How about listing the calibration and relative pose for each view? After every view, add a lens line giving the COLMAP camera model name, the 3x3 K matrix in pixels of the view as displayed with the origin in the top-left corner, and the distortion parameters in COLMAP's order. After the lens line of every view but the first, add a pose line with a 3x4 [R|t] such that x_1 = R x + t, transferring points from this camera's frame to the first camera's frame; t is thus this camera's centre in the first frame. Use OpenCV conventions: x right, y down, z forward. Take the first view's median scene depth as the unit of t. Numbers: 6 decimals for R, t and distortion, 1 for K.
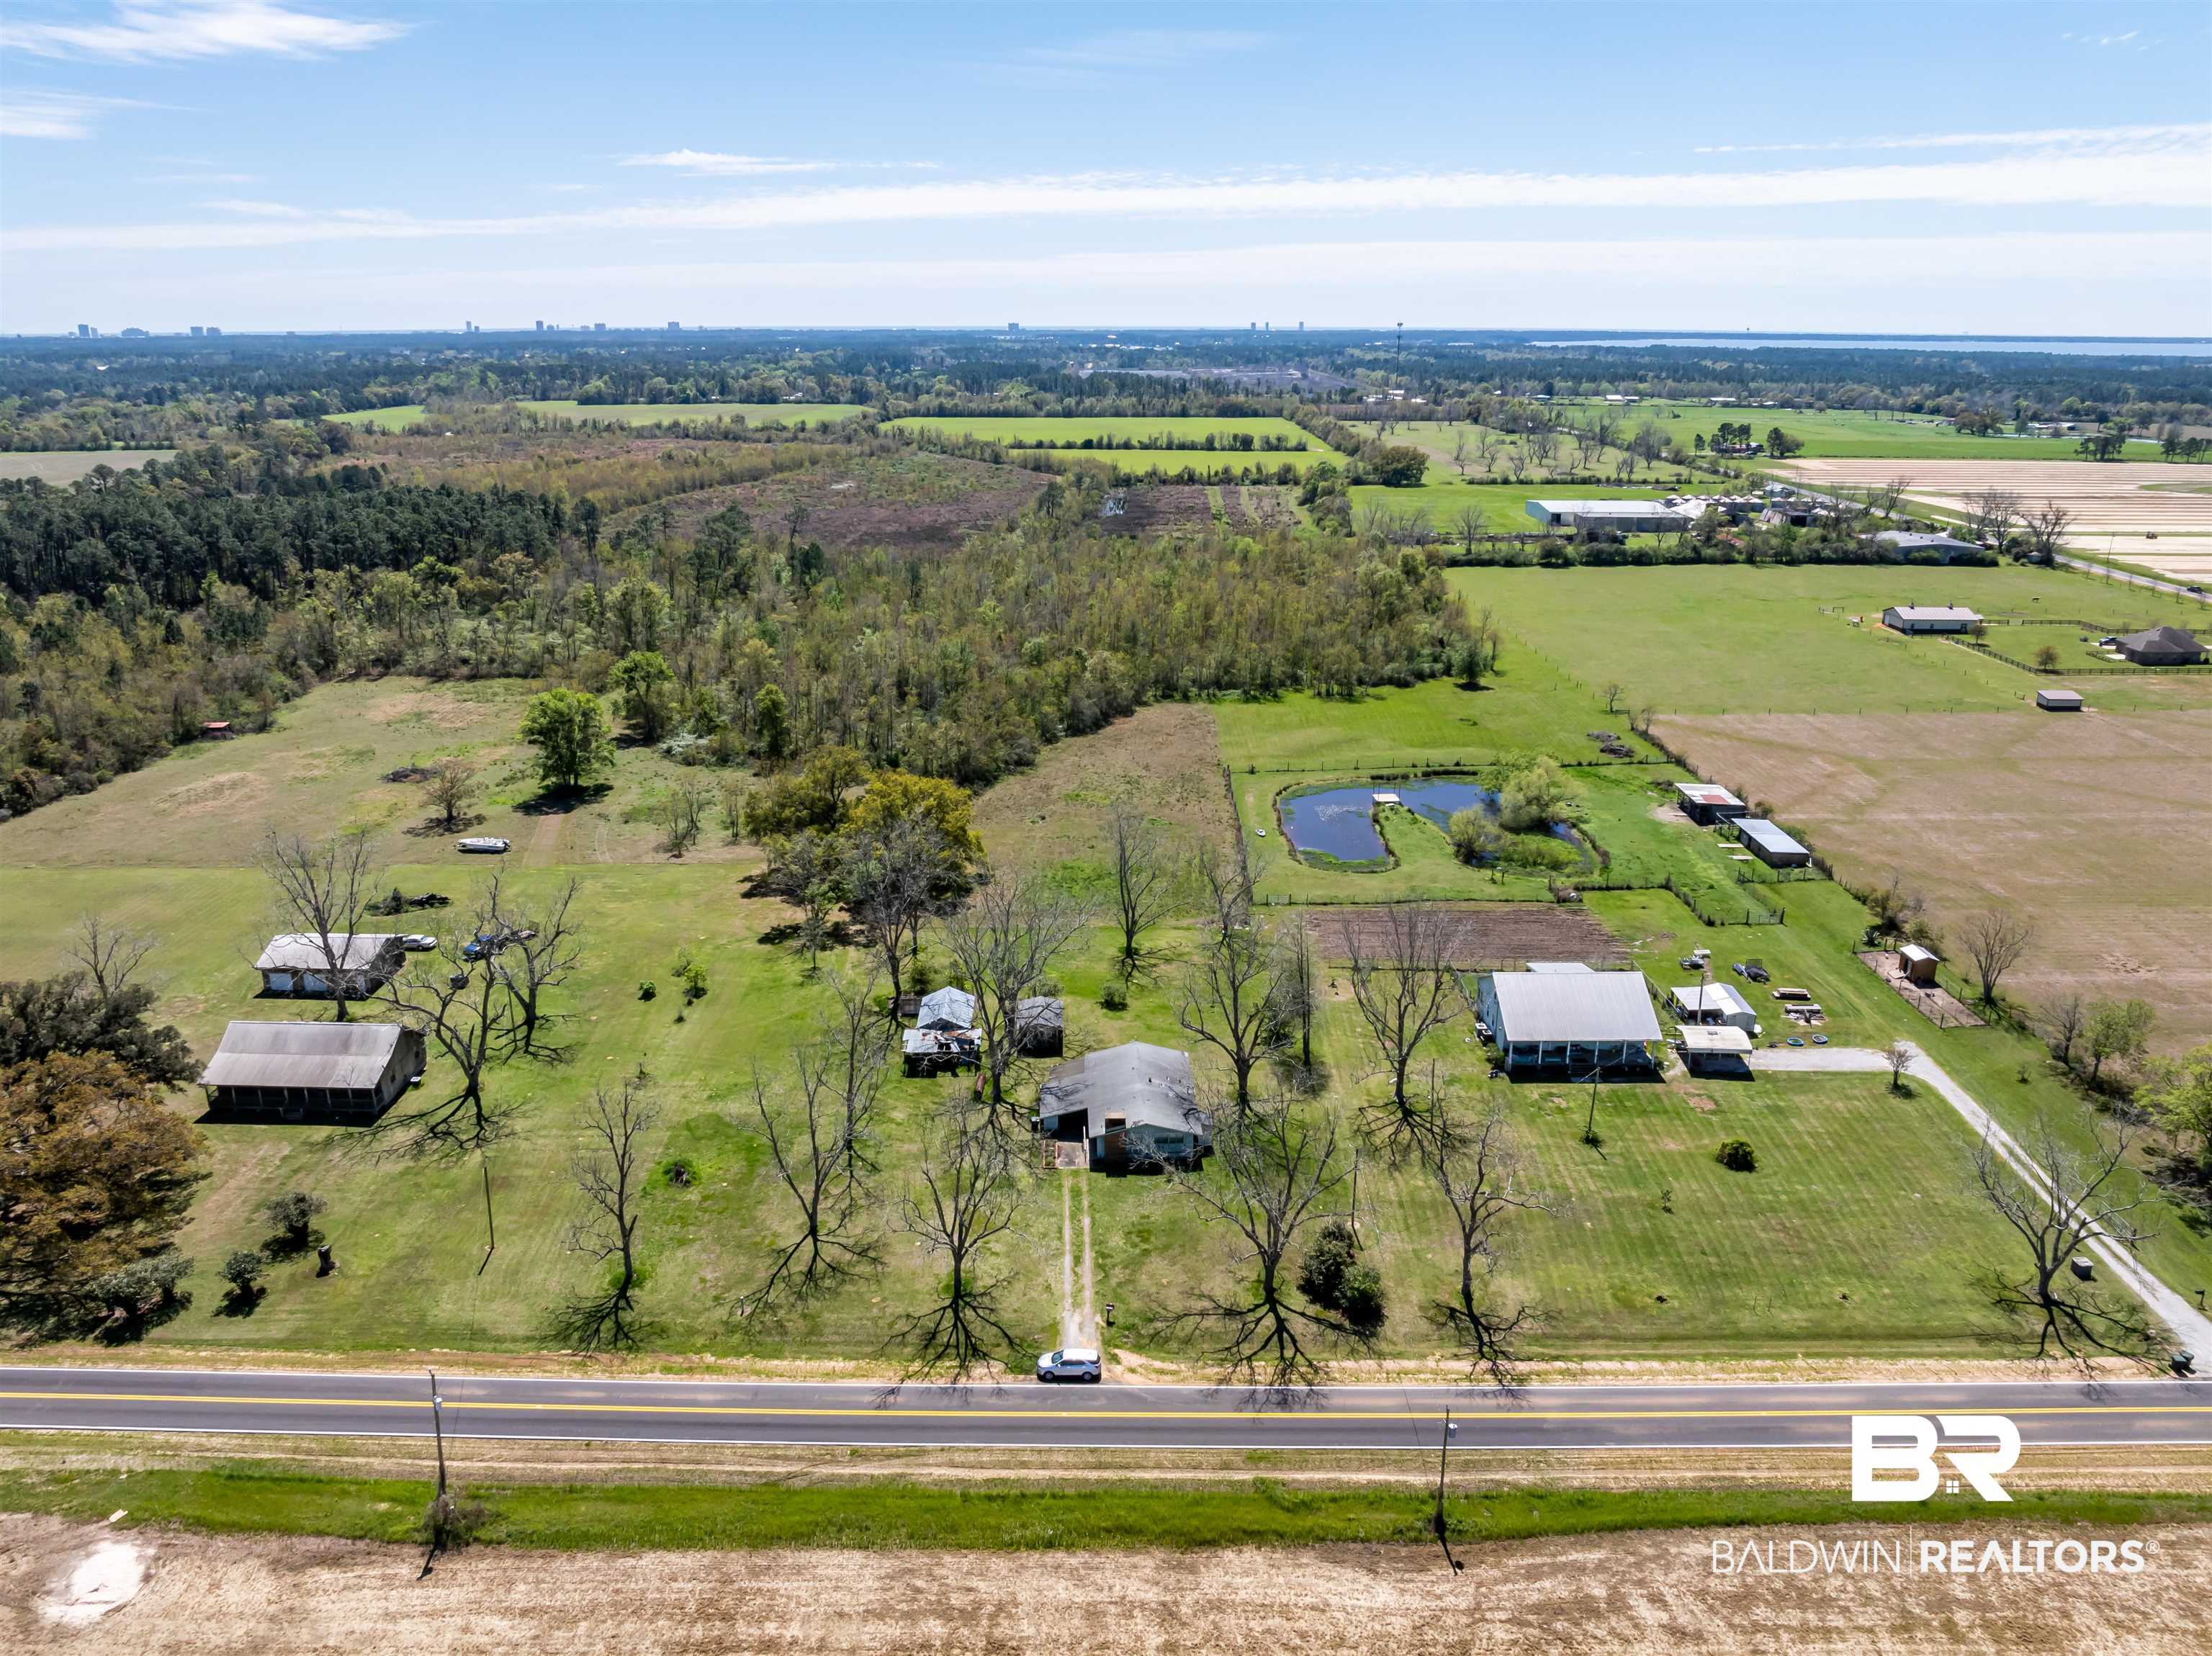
lens RADIAL K [[1555.5, 0, 1115.3], [0, 1555.5, 793.6], [0, 0, 1]] dist [-0.036955, -0.001313]
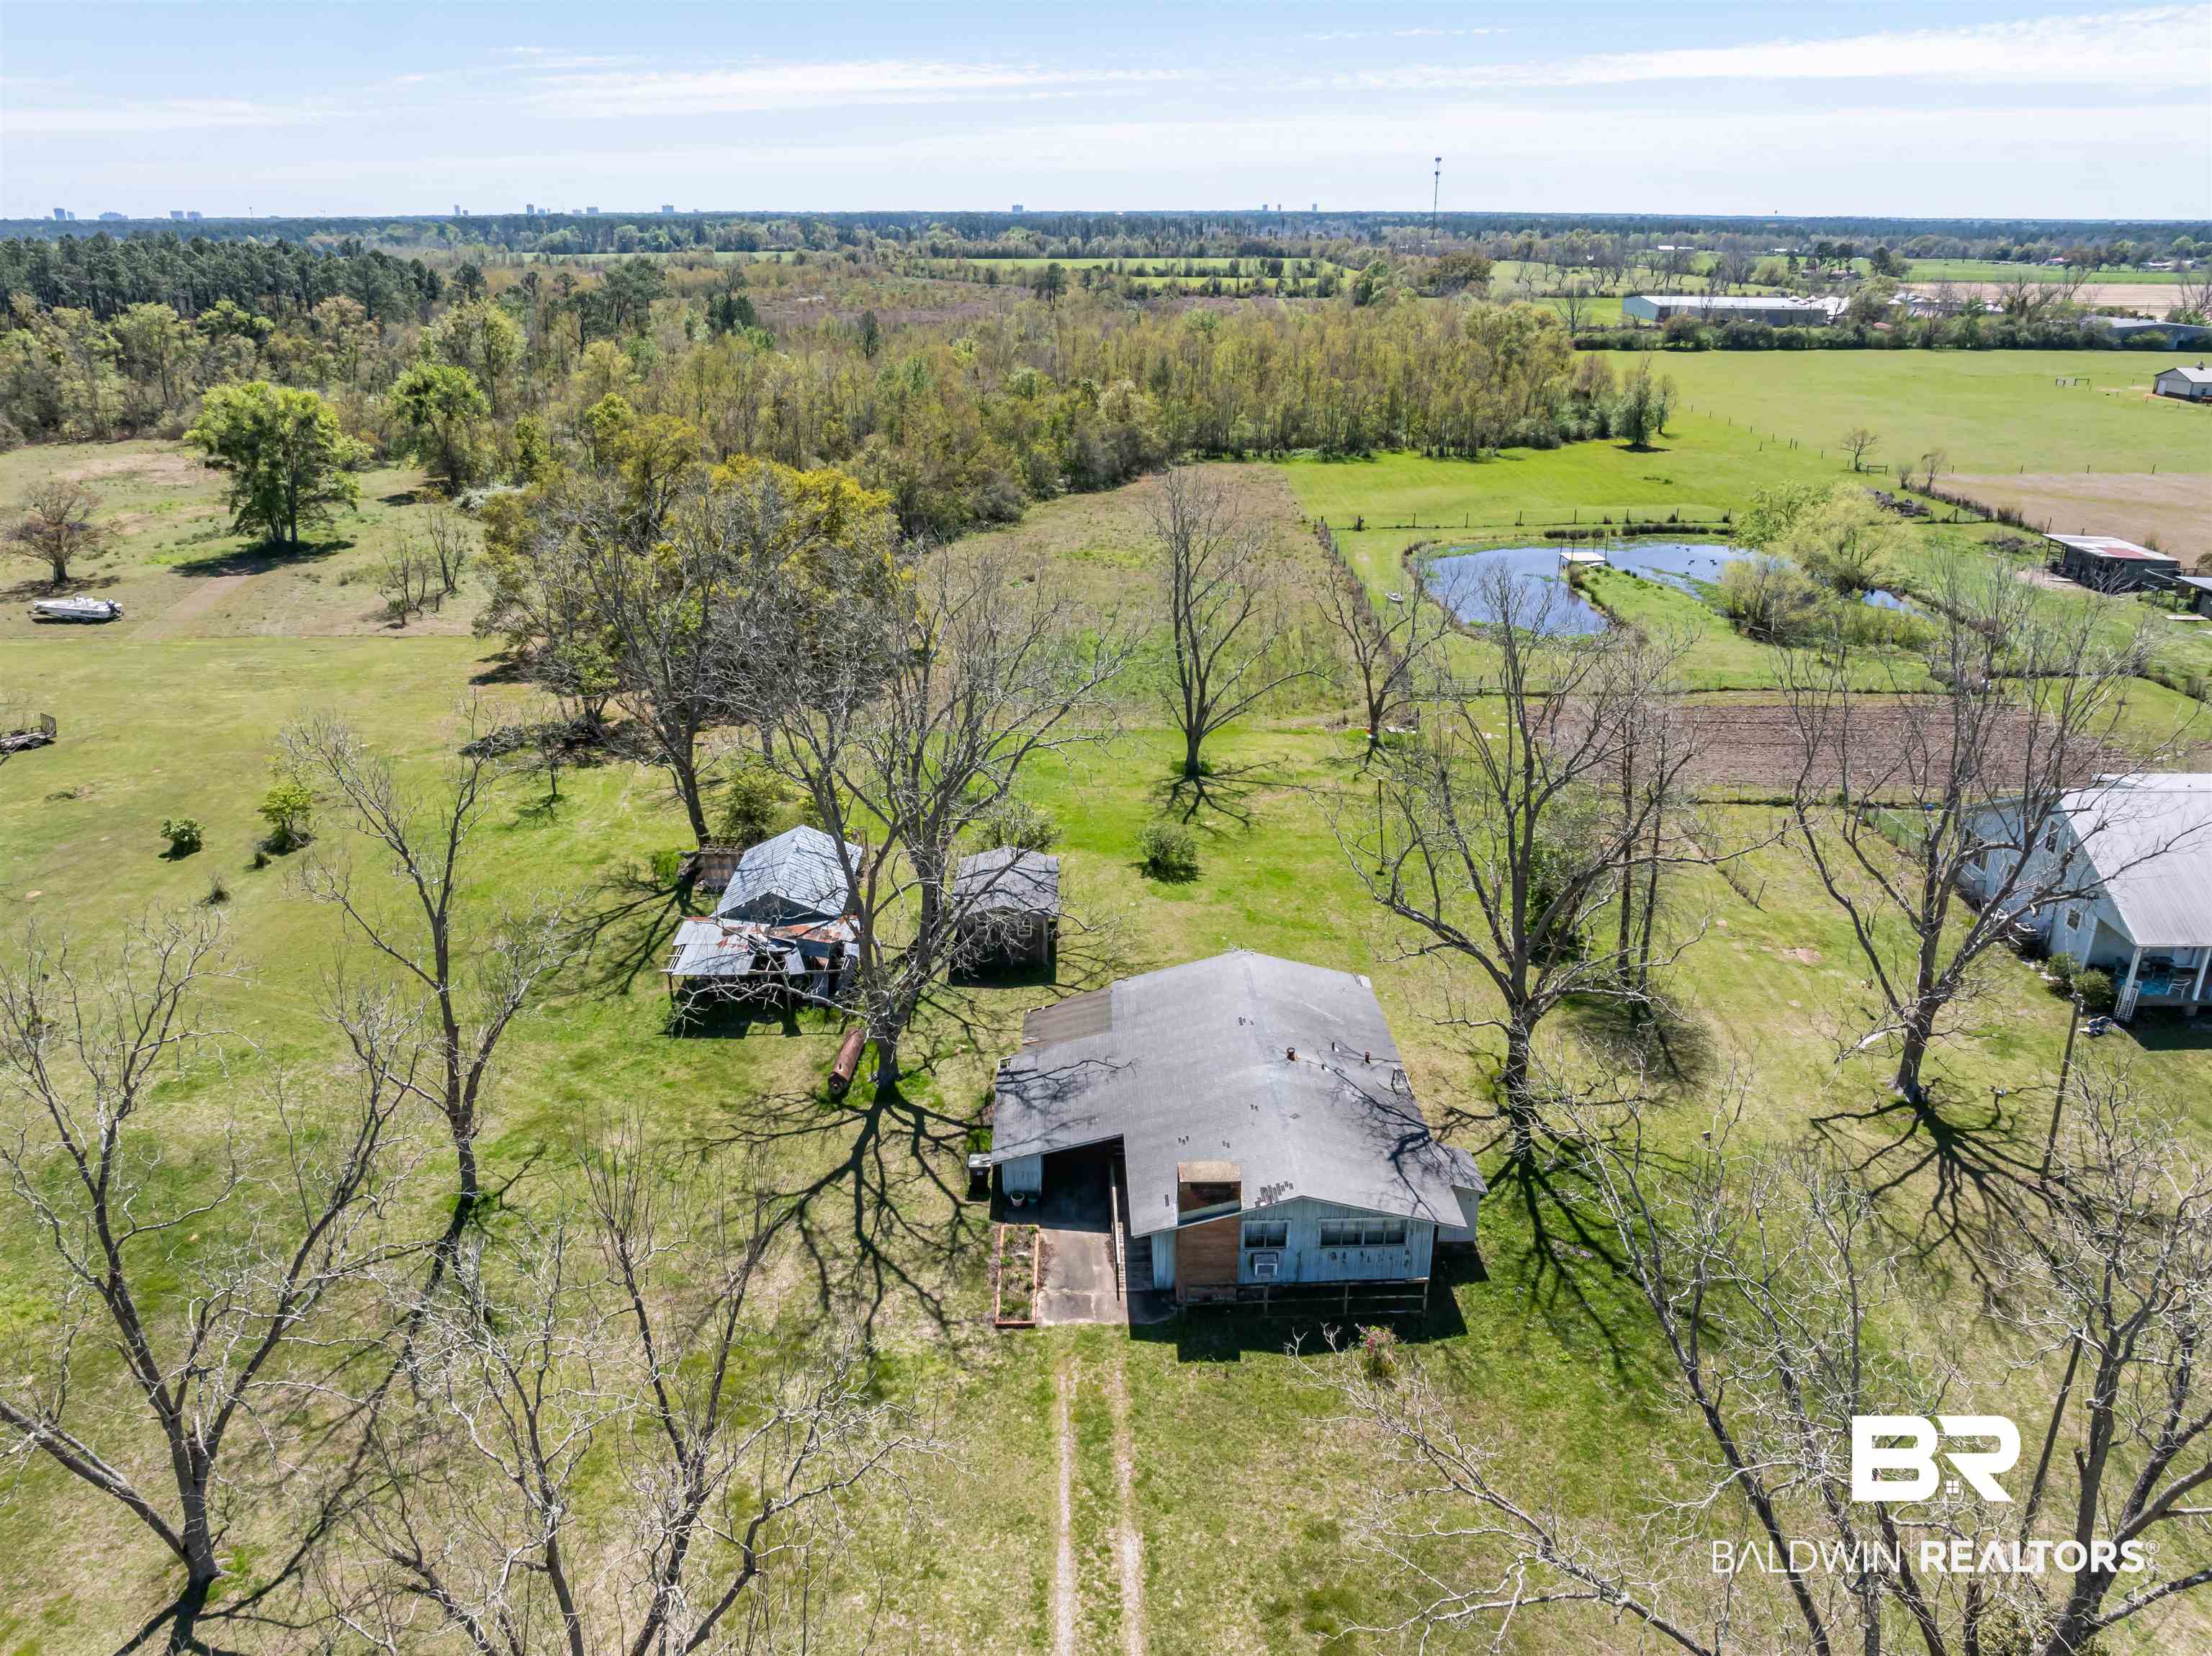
lens RADIAL K [[1555.5, 0, 1115.3], [0, 1555.5, 793.6], [0, 0, 1]] dist [-0.036955, -0.001313]
pose [[0.999992, 0.000912, -0.003852, -0.013934], [-0.000662, 0.997928, 0.064335, 0.076564], [0.003903, -0.064332, 0.997921, 0.492997]]
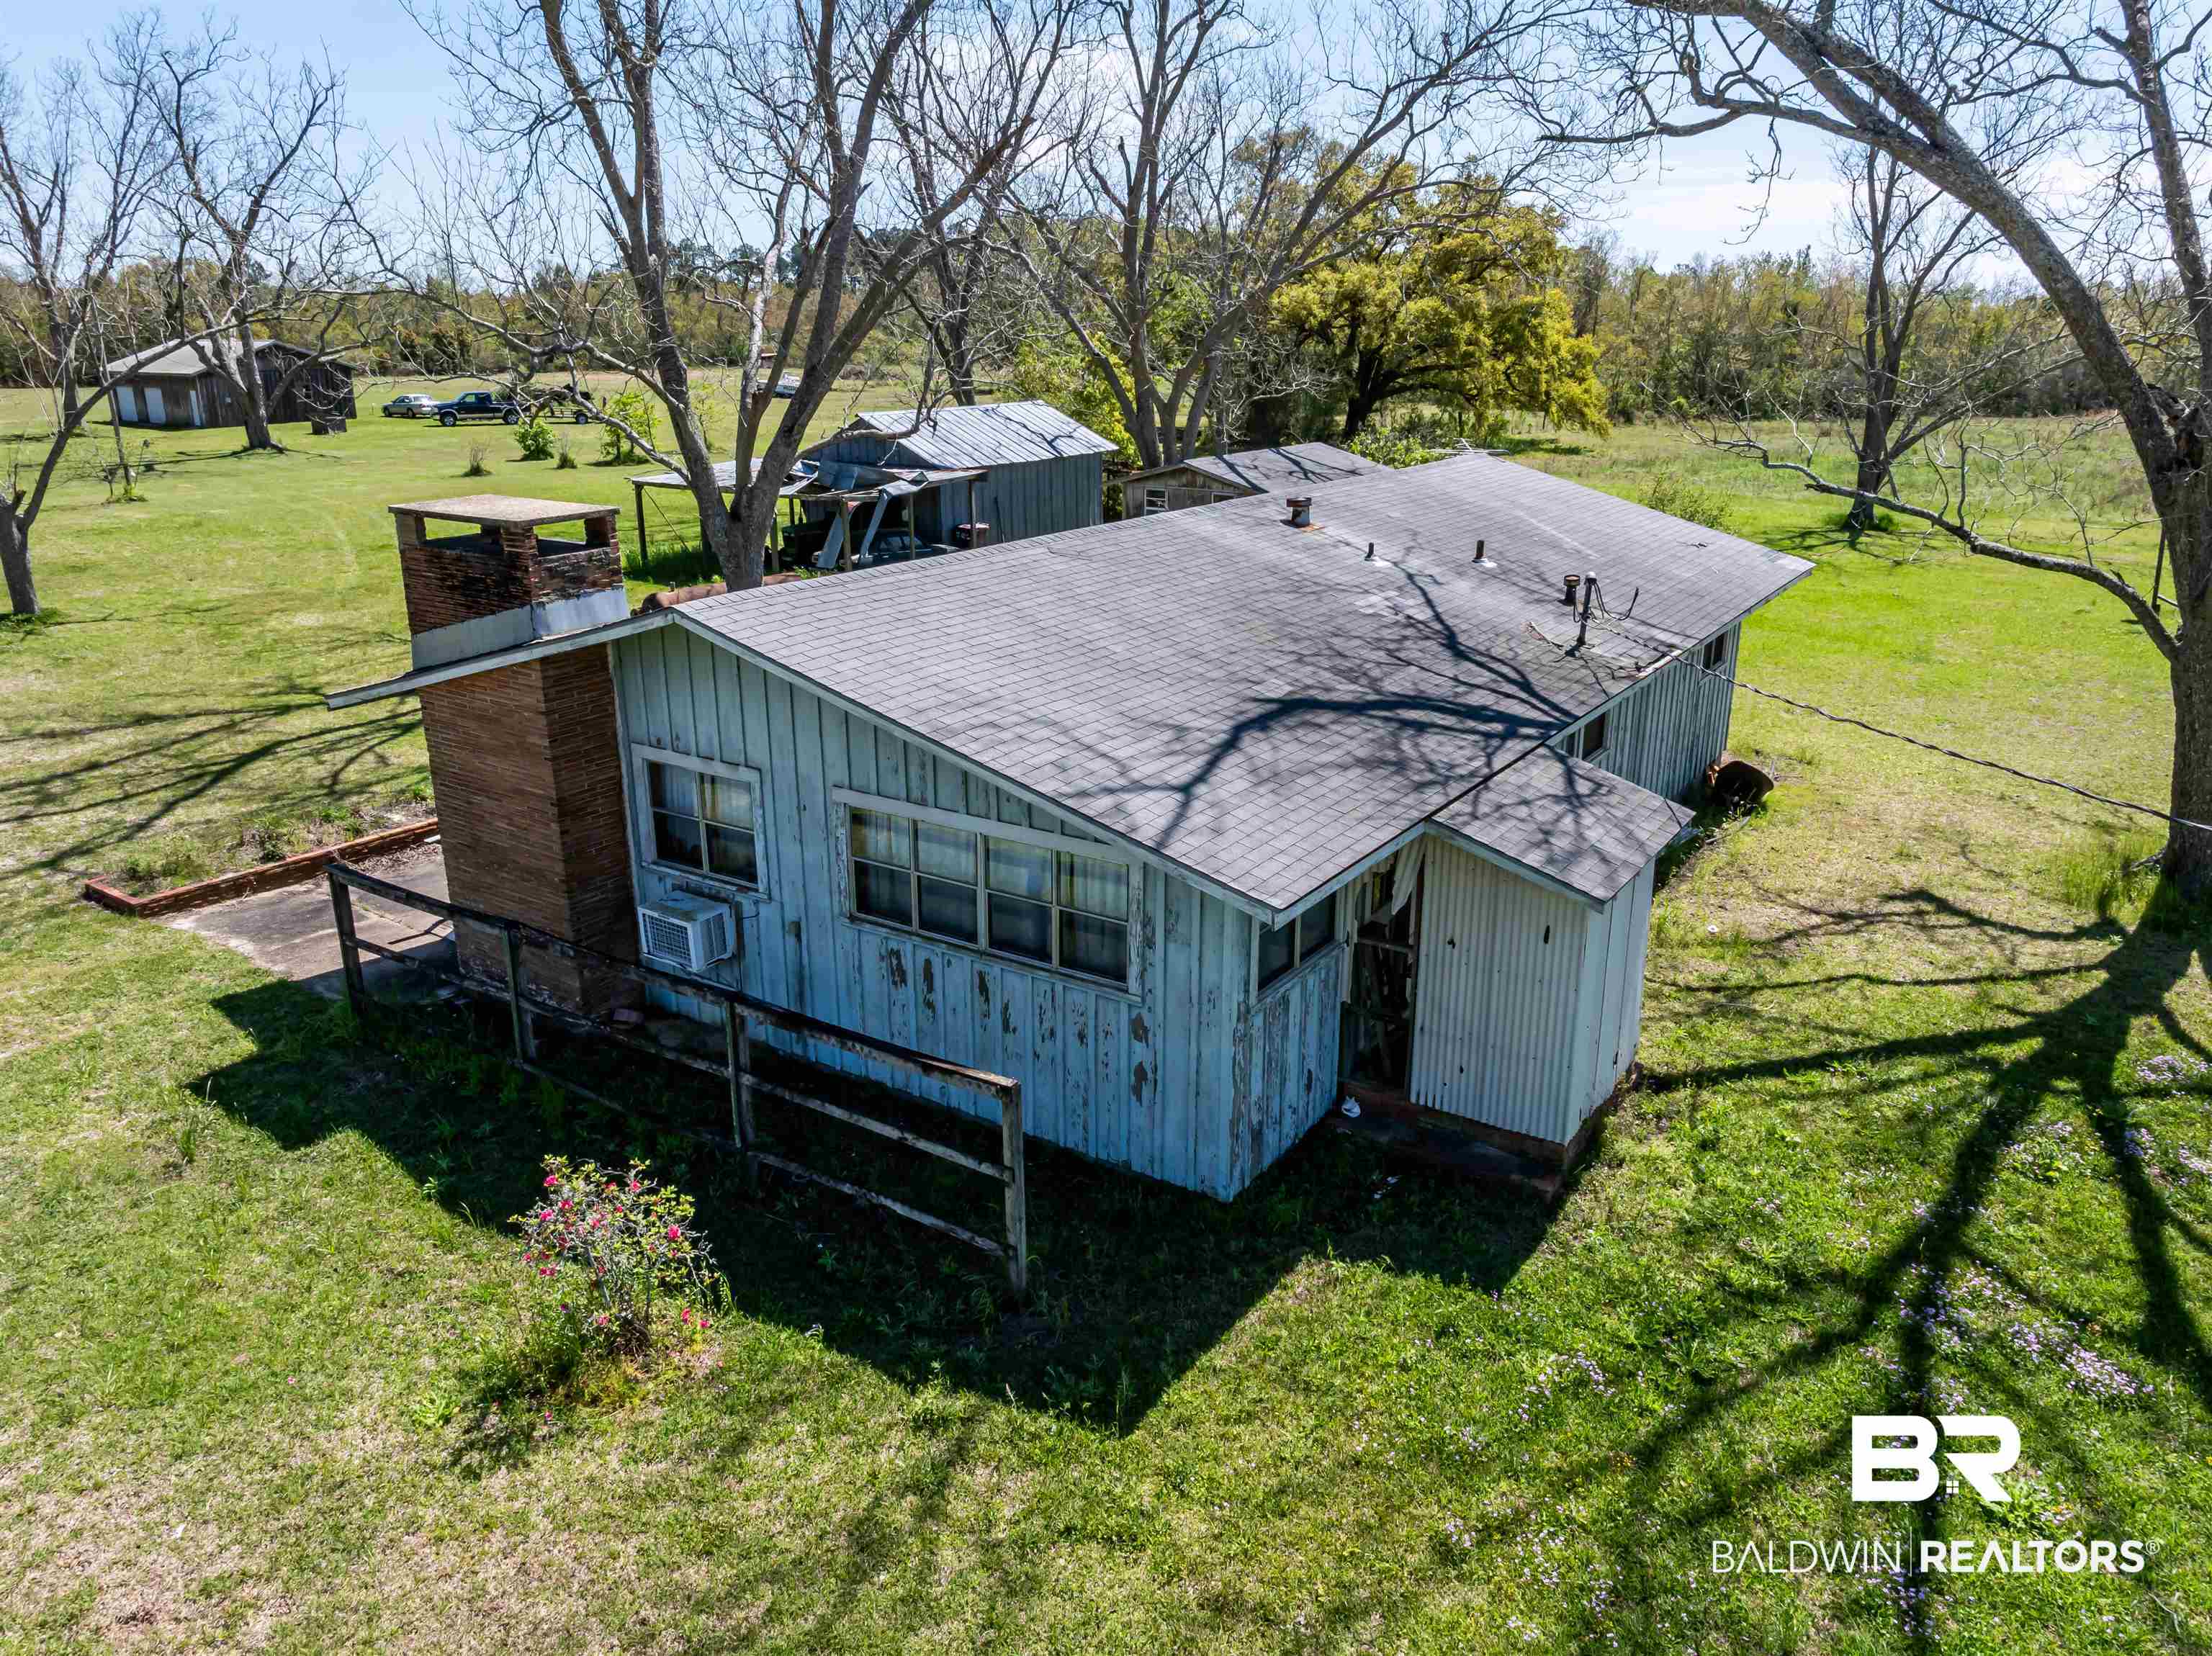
lens RADIAL K [[1555.5, 0, 1115.3], [0, 1555.5, 793.6], [0, 0, 1]] dist [-0.036955, -0.001313]
pose [[0.807761, 0.166580, -0.565485, 0.064968], [-0.166824, 0.984627, 0.051753, 0.157176], [0.565413, 0.052532, 0.823133, 0.694744]]
